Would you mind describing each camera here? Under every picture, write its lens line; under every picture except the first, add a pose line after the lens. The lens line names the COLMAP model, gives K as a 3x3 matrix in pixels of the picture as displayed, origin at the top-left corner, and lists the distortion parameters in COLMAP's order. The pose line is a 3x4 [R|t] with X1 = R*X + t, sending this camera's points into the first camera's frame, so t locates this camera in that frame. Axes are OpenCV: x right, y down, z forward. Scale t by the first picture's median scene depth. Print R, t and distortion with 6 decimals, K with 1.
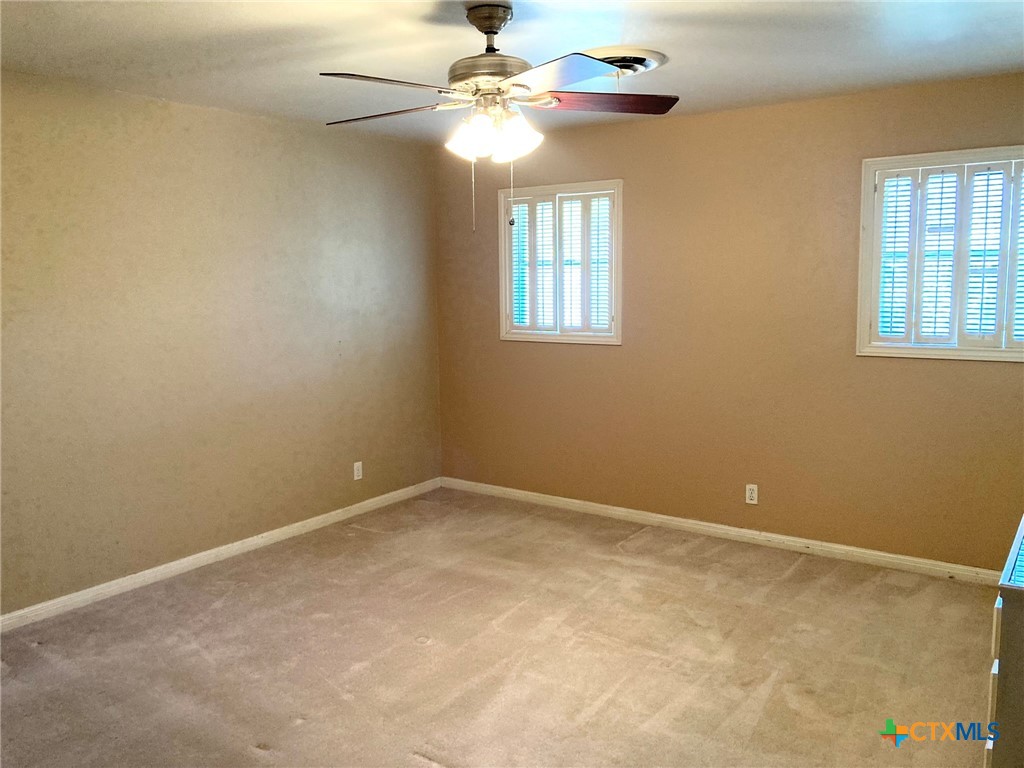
lens RADIAL K [[849.4, 0, 516.8], [0, 849.4, 382.0], [0, 0, 1]] dist [0.010759, -0.002385]
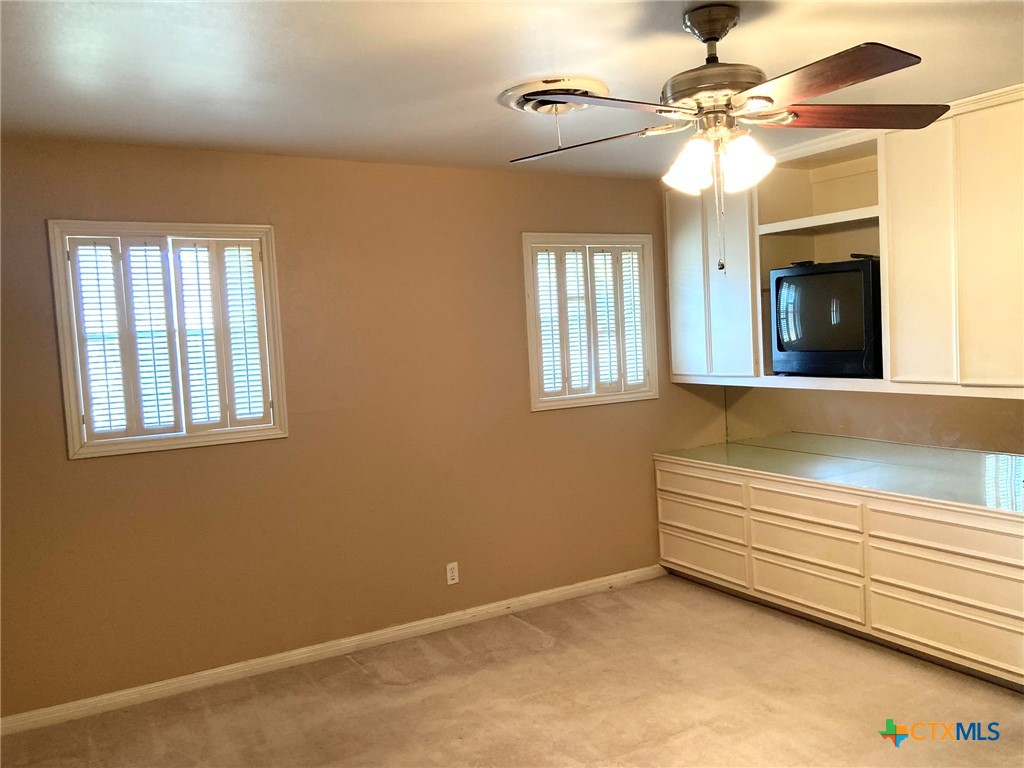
lens RADIAL K [[849.4, 0, 516.8], [0, 849.4, 382.0], [0, 0, 1]] dist [0.010759, -0.002385]
pose [[0.390843, -0.065585, 0.918118, -0.556815], [0.149244, 0.988775, 0.007099, -0.074858], [-0.908278, 0.134248, 0.396244, 0.552375]]
